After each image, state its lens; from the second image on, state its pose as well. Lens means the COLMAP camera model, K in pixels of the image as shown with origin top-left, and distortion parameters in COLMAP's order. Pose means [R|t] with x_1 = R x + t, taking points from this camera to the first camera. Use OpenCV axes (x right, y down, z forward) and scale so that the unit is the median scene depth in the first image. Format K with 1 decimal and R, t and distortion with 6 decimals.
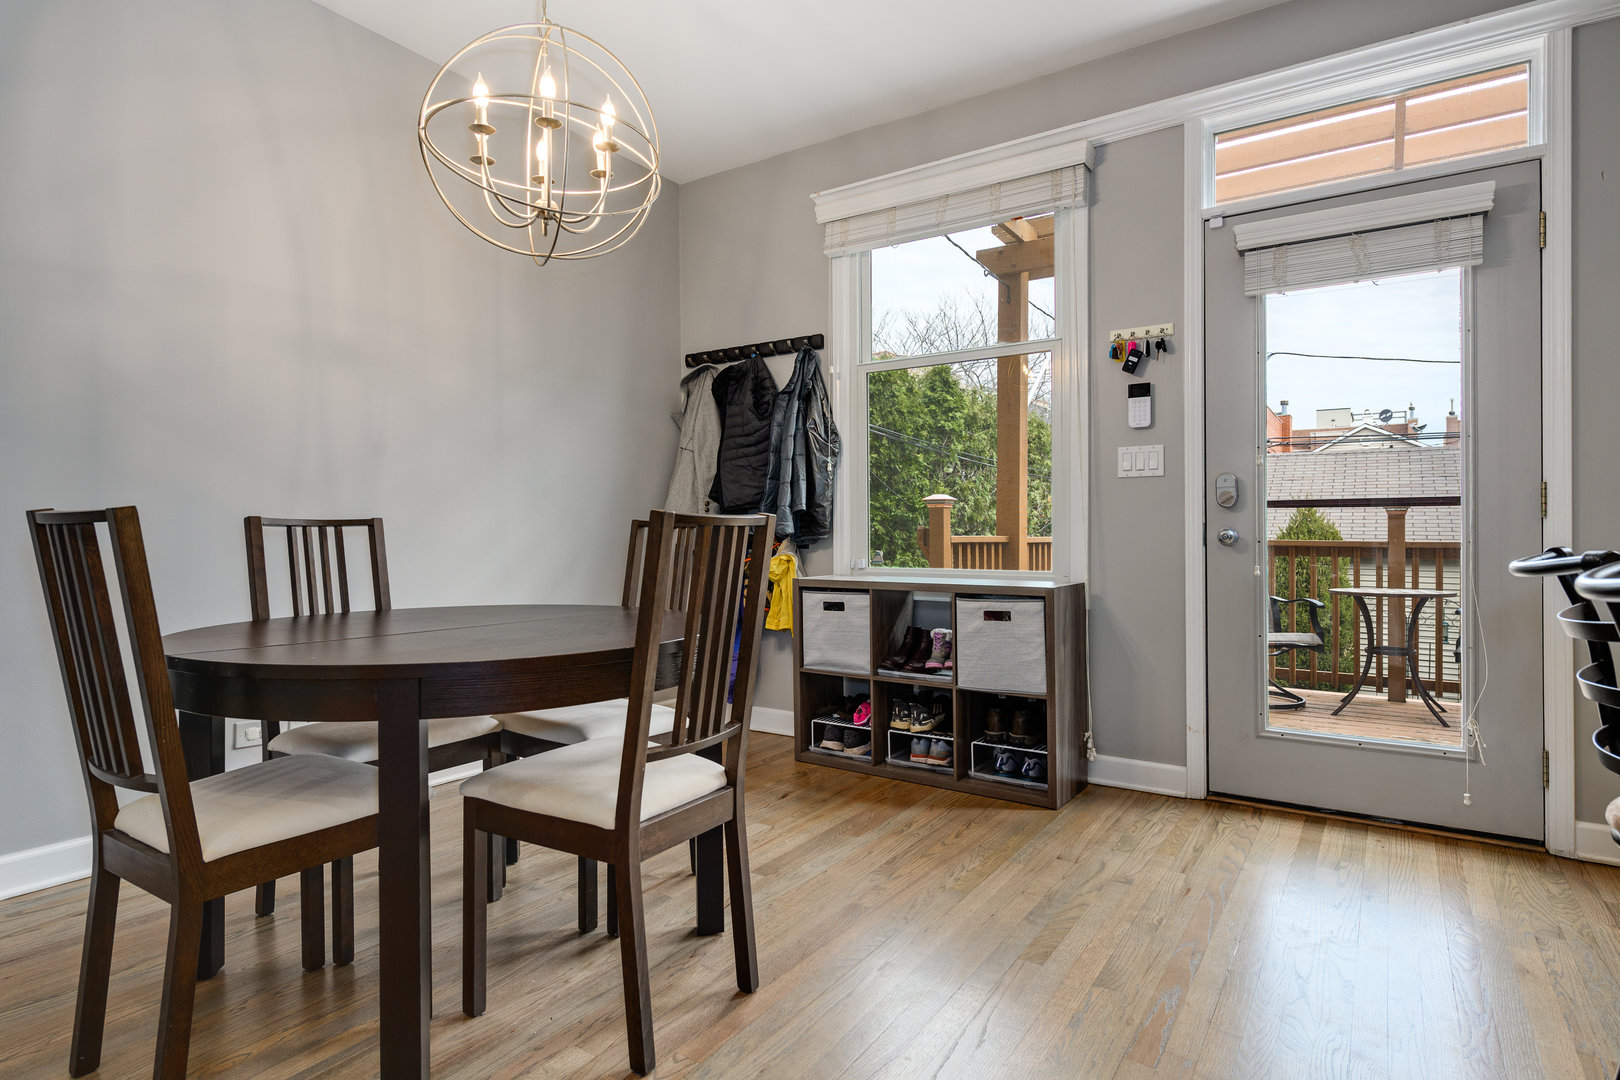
lens RADIAL K [[835.7, 0, 822.2], [0, 835.7, 535.1], [0, 0, 1]] dist [0.001129, -0.000098]
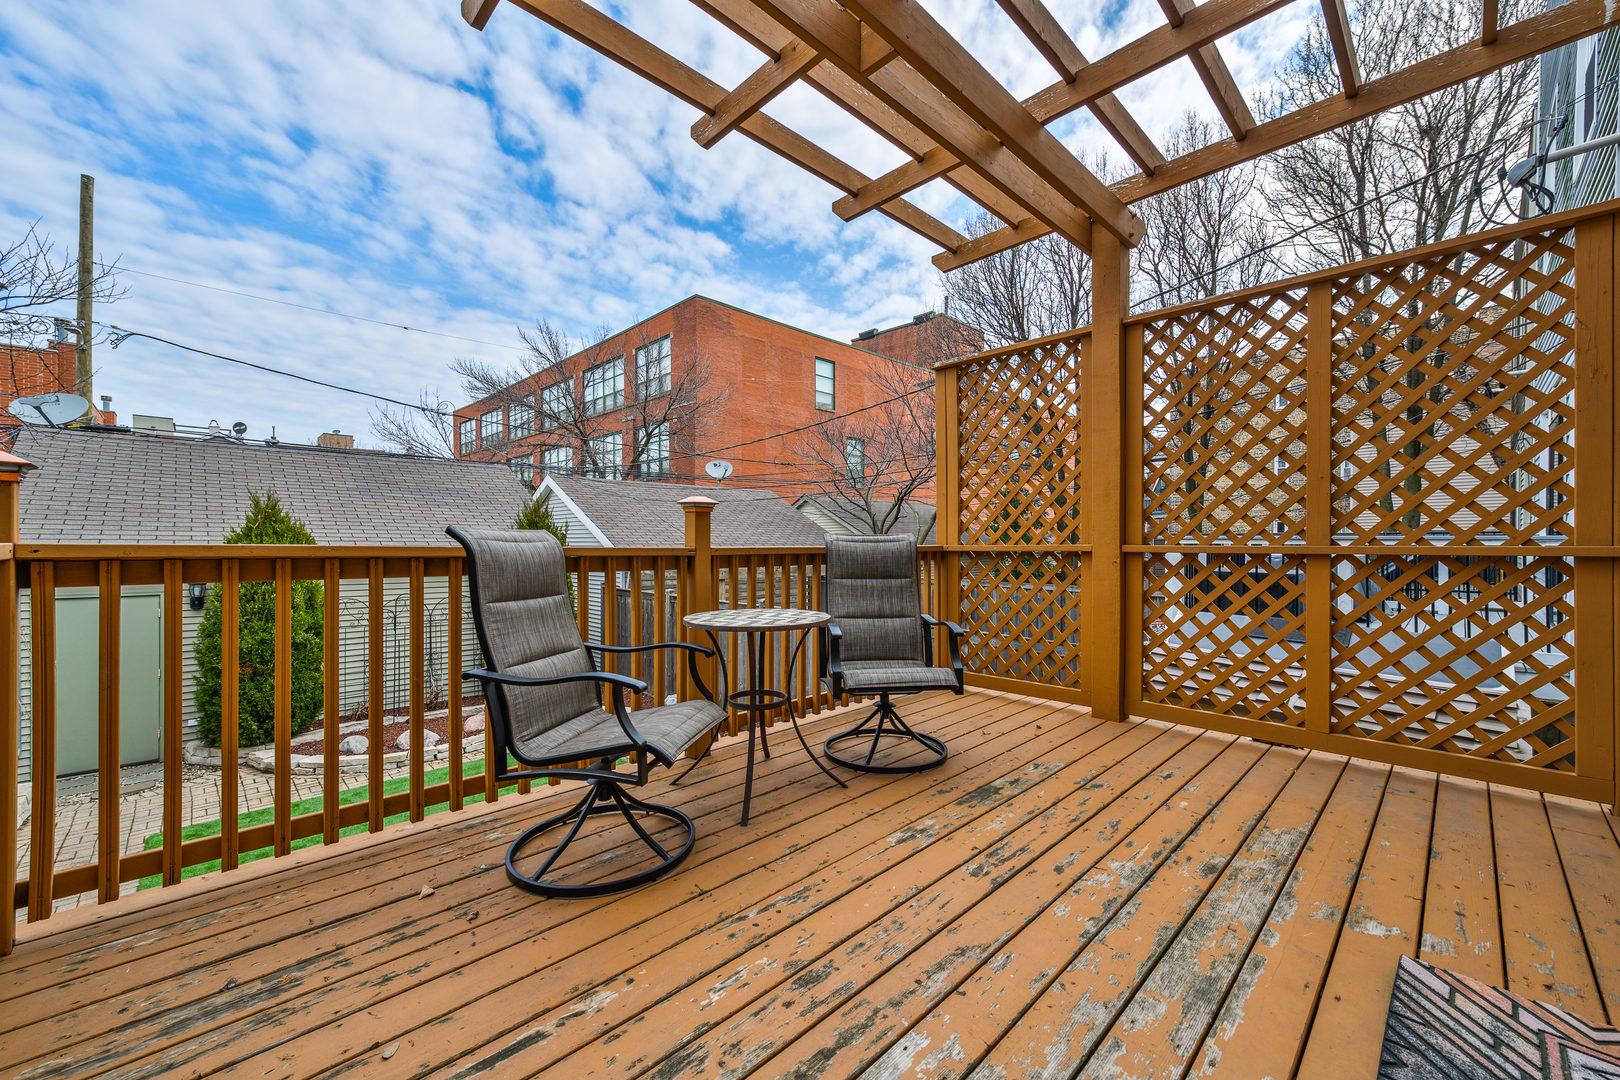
lens RADIAL K [[637.1, 0, 809.6], [0, 637.1, 535.4], [0, 0, 1]] dist [0.009529, -0.000745]
pose [[0.220964, -0.001762, 0.975280, 0.296295], [0.002515, 0.999996, 0.001237, -0.005585], [-0.975279, 0.002179, 0.220967, 1.600490]]
